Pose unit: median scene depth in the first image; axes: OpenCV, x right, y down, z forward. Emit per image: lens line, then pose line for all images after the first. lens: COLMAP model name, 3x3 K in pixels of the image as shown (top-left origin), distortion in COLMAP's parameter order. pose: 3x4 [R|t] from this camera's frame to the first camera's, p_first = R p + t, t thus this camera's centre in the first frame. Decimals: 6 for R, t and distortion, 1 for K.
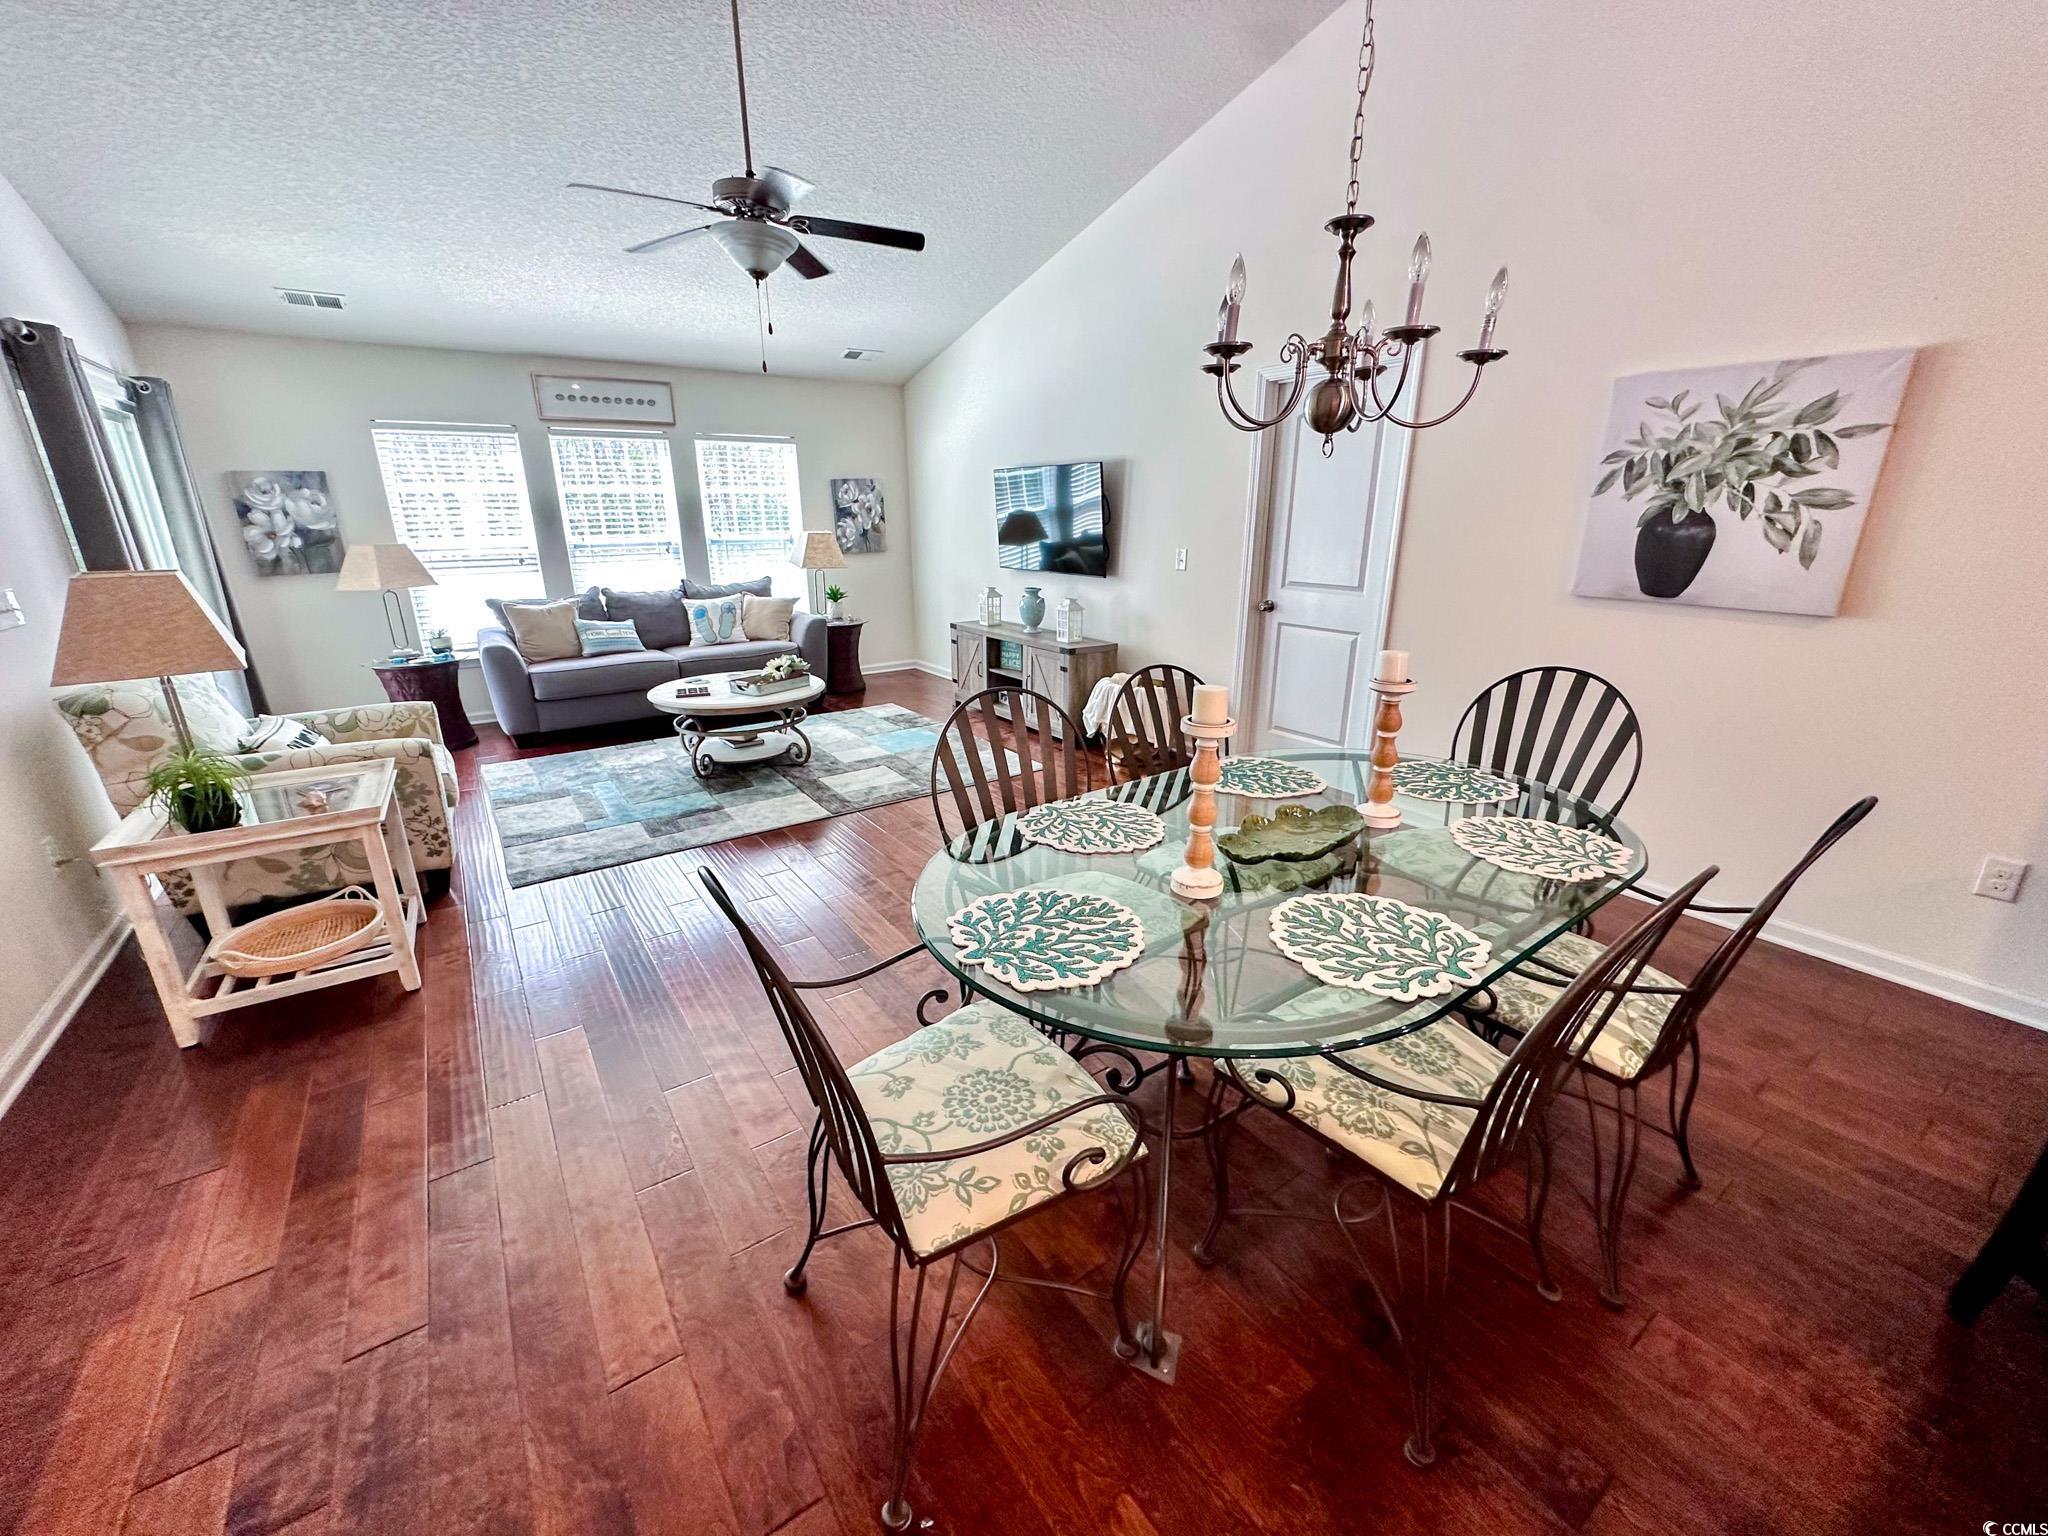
lens RADIAL K [[820.0, 0, 1014.7], [0, 820.0, 762.3], [0, 0, 1]] dist [-0.004399, 0.000969]
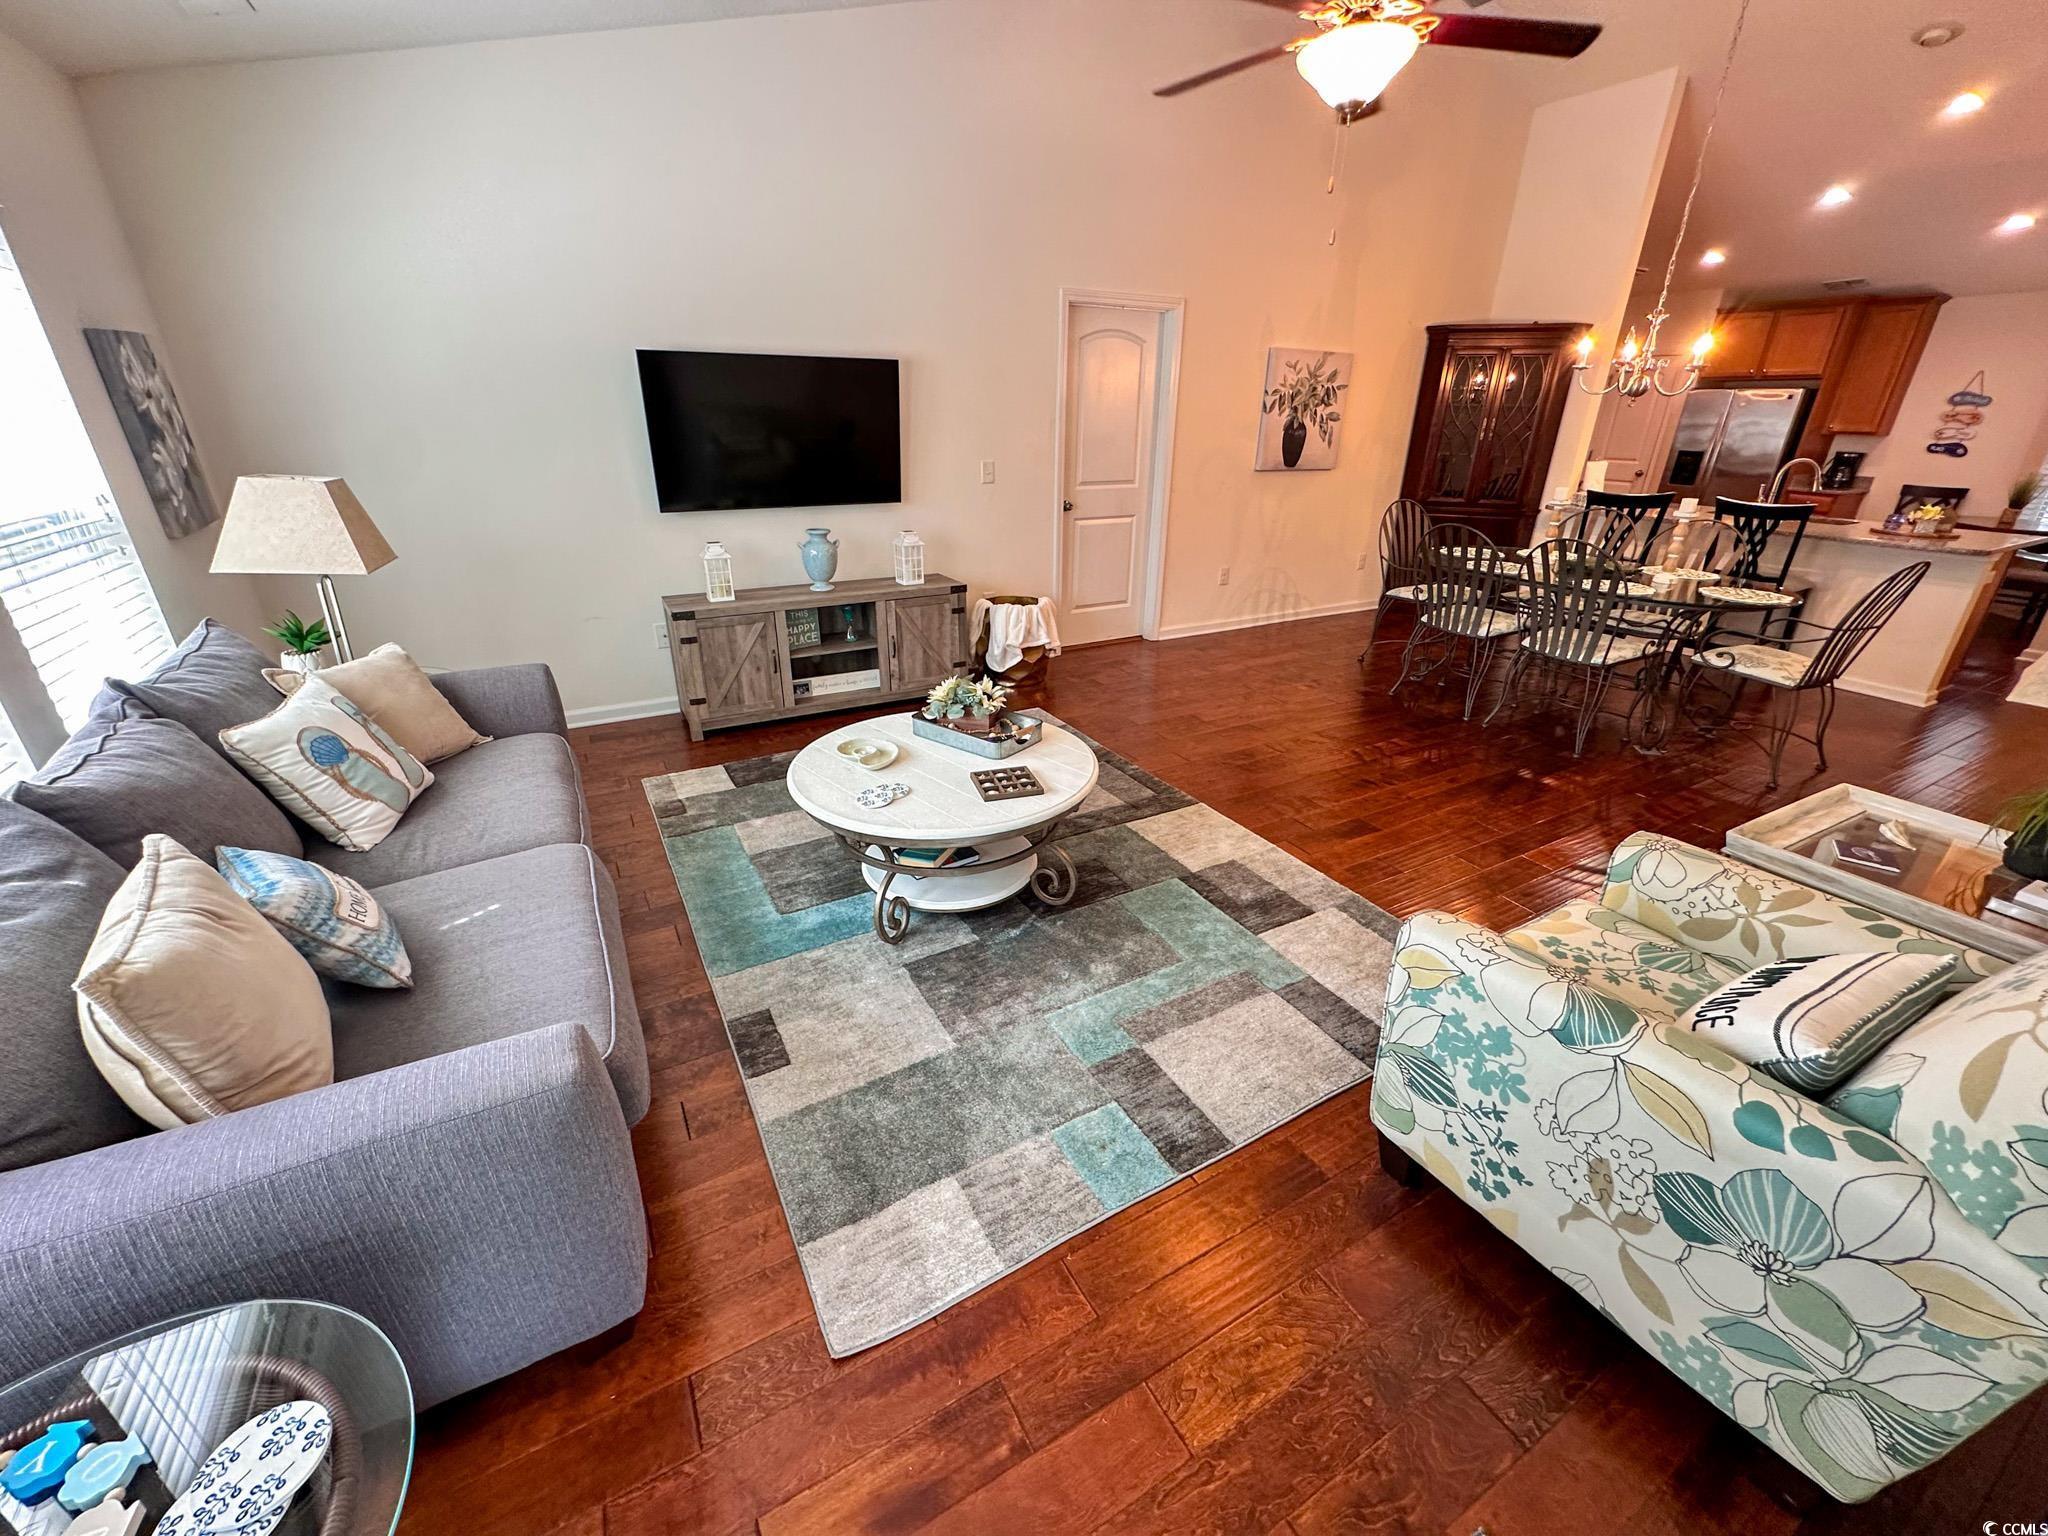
lens RADIAL K [[820.0, 0, 1017.4], [0, 820.0, 761.5], [0, 0, 1]] dist [-0.004399, 0.000969]
pose [[0.098800, -0.391420, 0.914893, -0.800930], [0.284284, 0.892177, 0.351001, -0.260351], [-0.953636, 0.225411, 0.199421, 0.806599]]
